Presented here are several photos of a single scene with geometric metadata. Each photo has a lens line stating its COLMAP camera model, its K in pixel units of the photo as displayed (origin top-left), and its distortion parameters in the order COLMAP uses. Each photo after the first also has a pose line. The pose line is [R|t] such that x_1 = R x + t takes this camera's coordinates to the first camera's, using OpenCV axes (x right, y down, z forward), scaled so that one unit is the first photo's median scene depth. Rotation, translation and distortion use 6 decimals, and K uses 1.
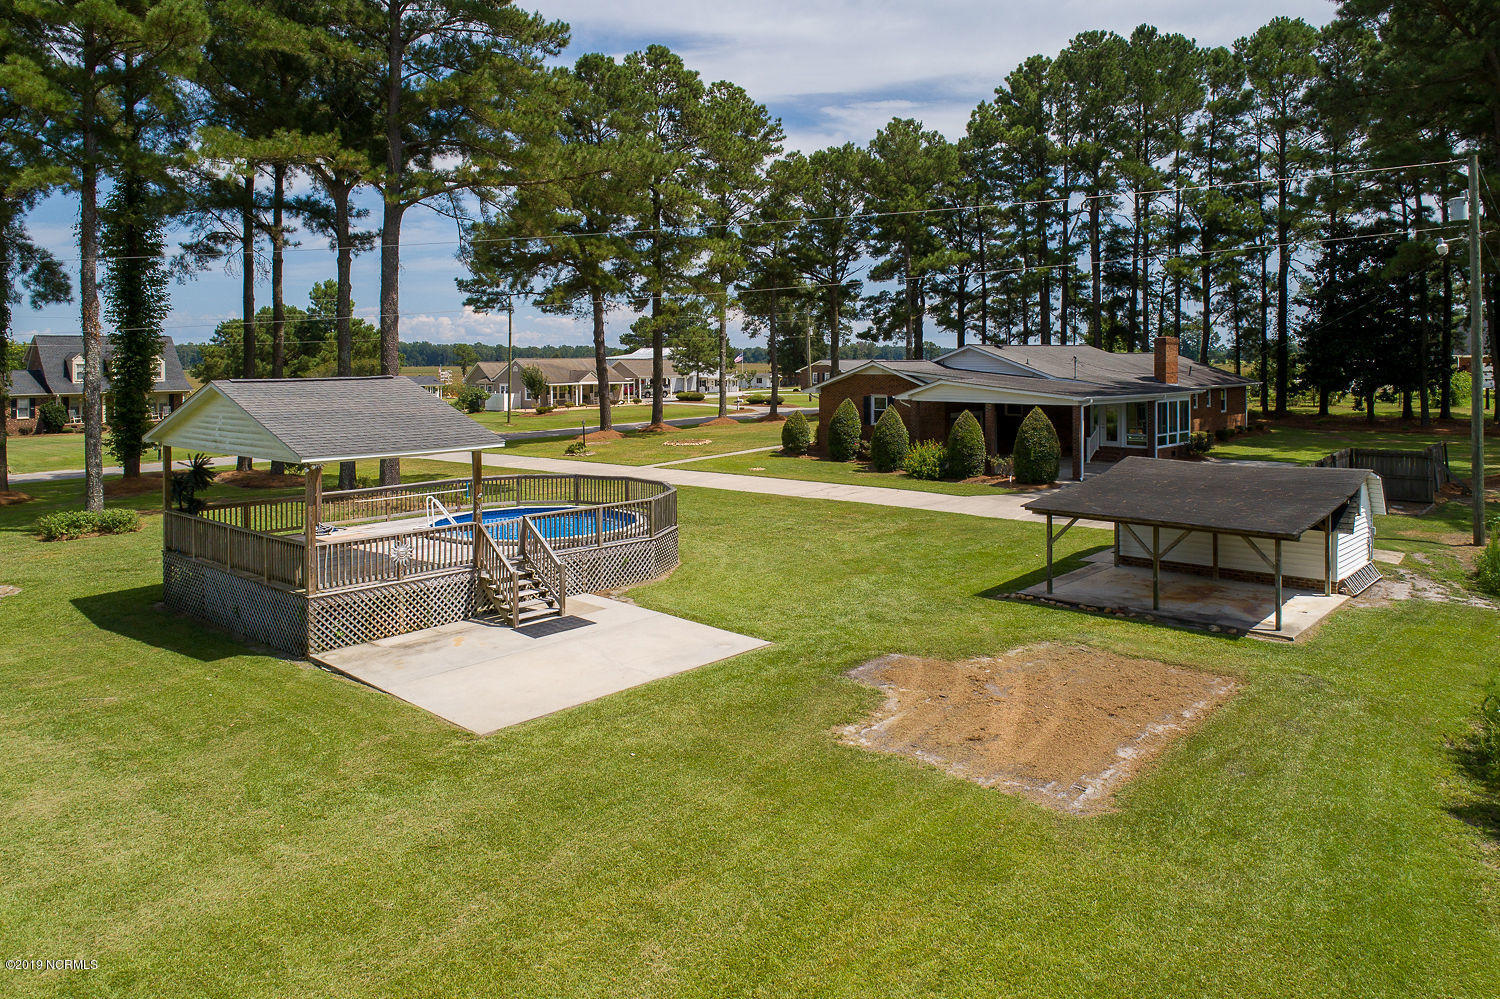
lens RADIAL K [[1023.5, 0, 733.9], [0, 1023.5, 416.5], [0, 0, 1]] dist [-0.004764, 0.003898]
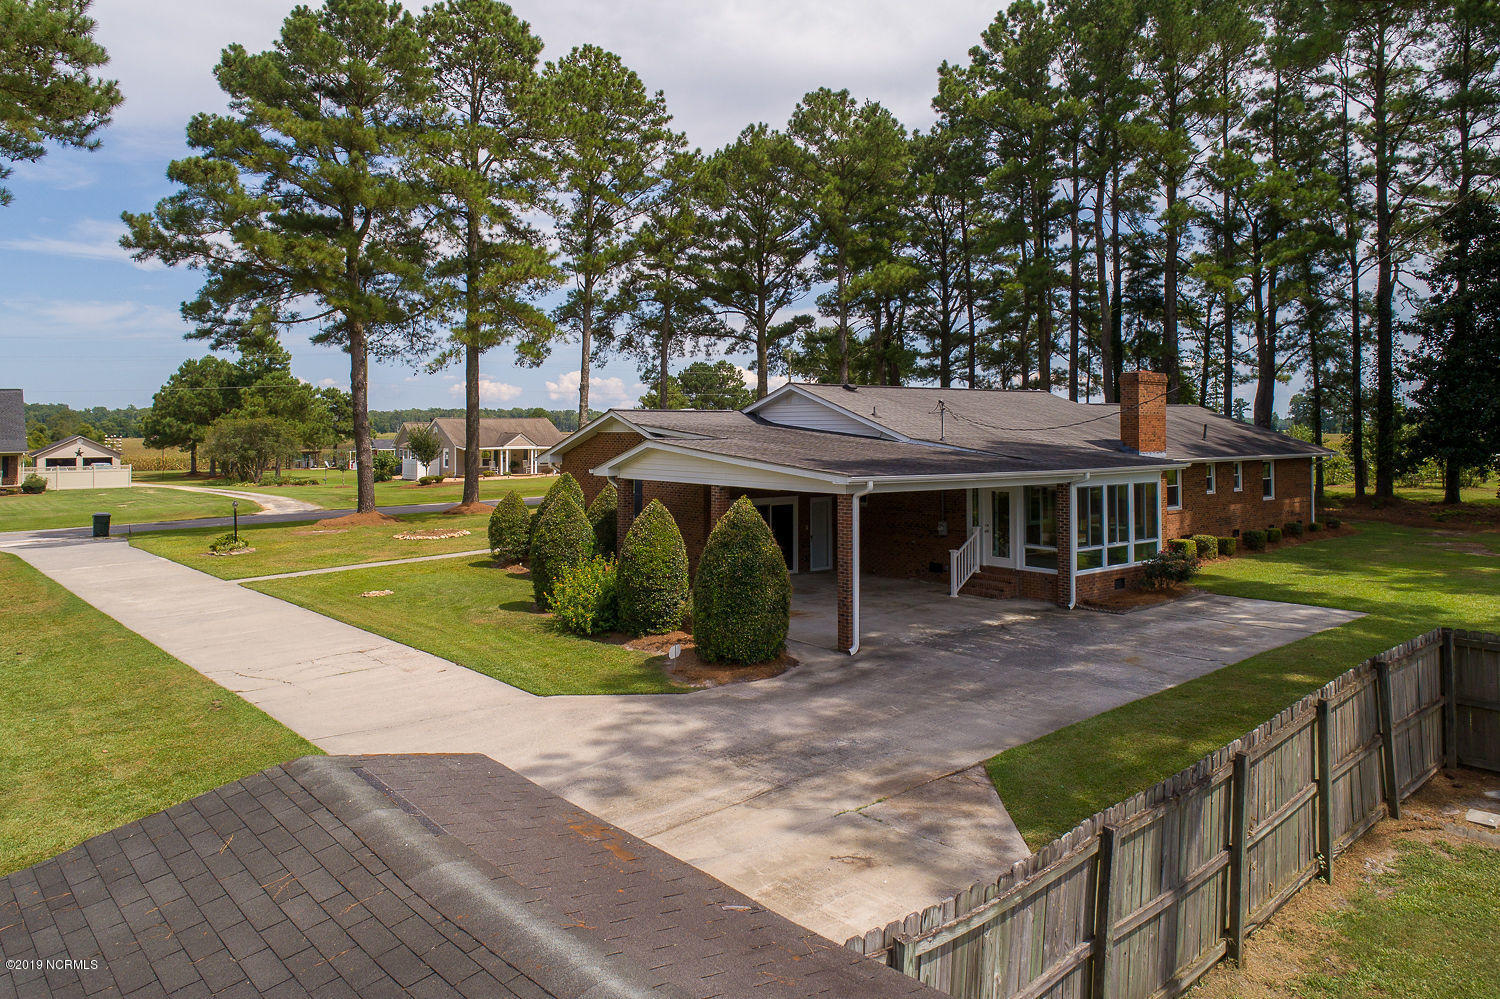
lens RADIAL K [[1014.0, 0, 747.6], [0, 1014.0, 429.4], [0, 0, 1]] dist [-0.000384, 0.000742]
pose [[0.994187, 0.005174, -0.107540, 0.191292], [-0.010955, 0.998522, -0.053229, -0.008482], [0.107106, 0.054098, 0.992775, 0.295863]]
